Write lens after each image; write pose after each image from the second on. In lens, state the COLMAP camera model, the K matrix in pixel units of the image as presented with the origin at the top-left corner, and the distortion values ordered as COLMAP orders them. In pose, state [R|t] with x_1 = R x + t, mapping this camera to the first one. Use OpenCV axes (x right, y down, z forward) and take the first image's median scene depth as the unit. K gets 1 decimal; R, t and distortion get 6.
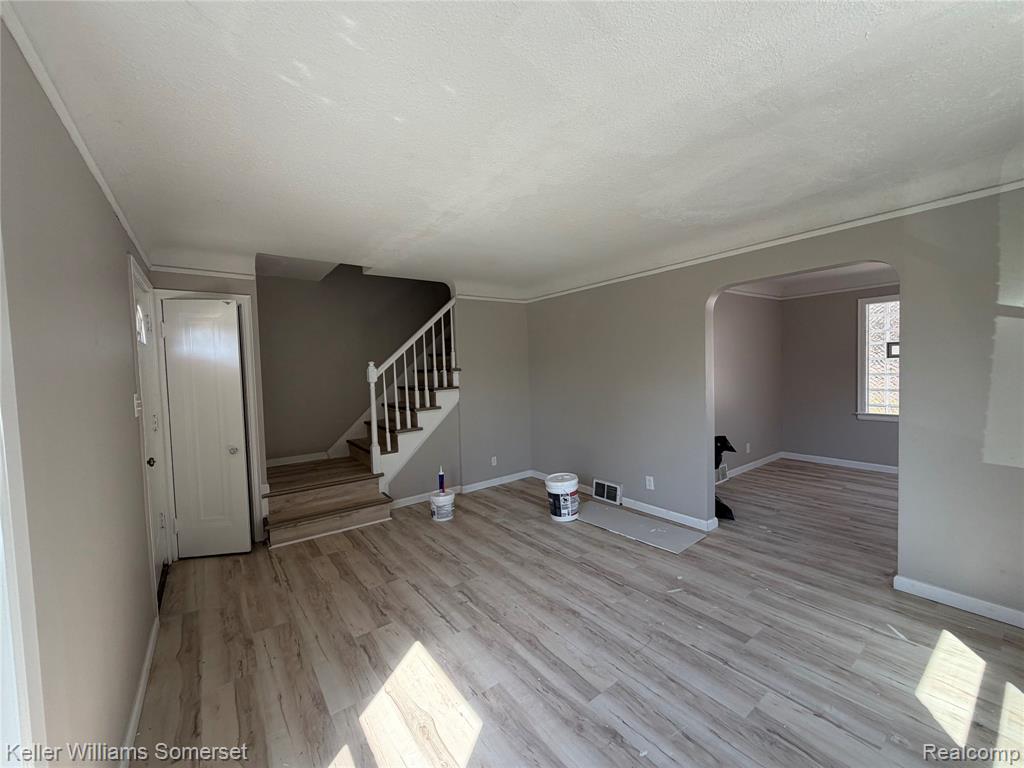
lens RADIAL K [[407.7, 0, 512.5], [0, 407.7, 385.1], [0, 0, 1]] dist [-0.002534, -0.000003]
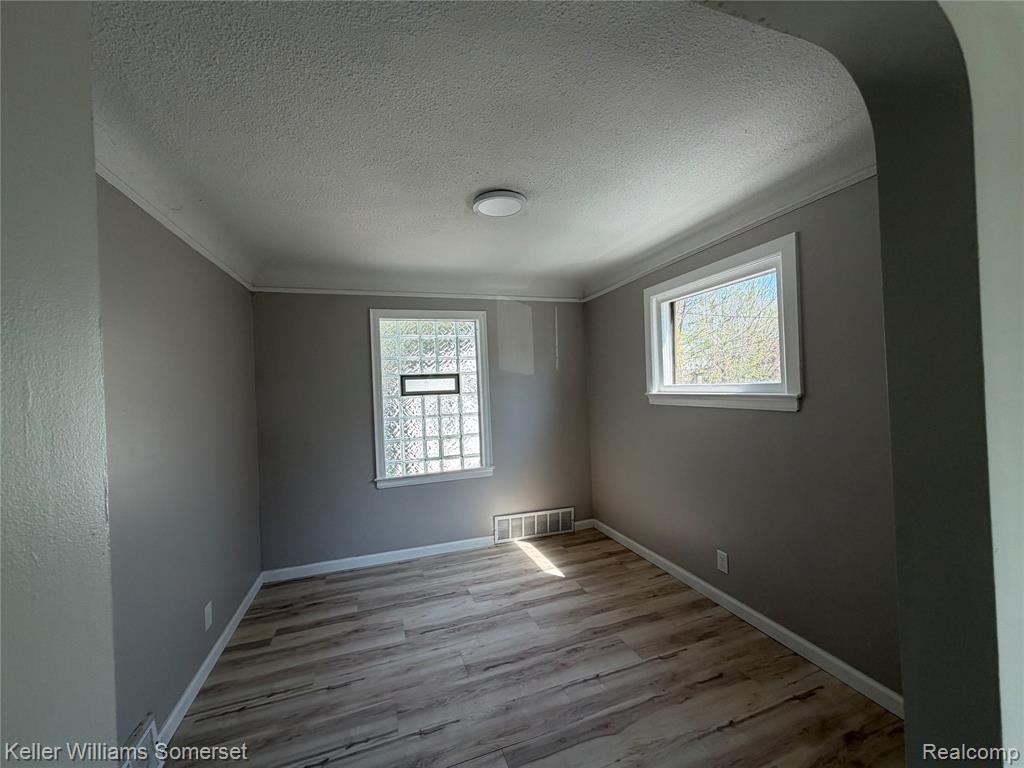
lens RADIAL K [[407.7, 0, 514.9], [0, 407.7, 387.5], [0, 0, 1]] dist [-0.002534, -0.000003]
pose [[0.298294, 0.024692, 0.954155, 0.285386], [0.058091, 0.997342, -0.043970, -0.038296], [-0.952705, 0.068544, 0.296067, 0.591347]]
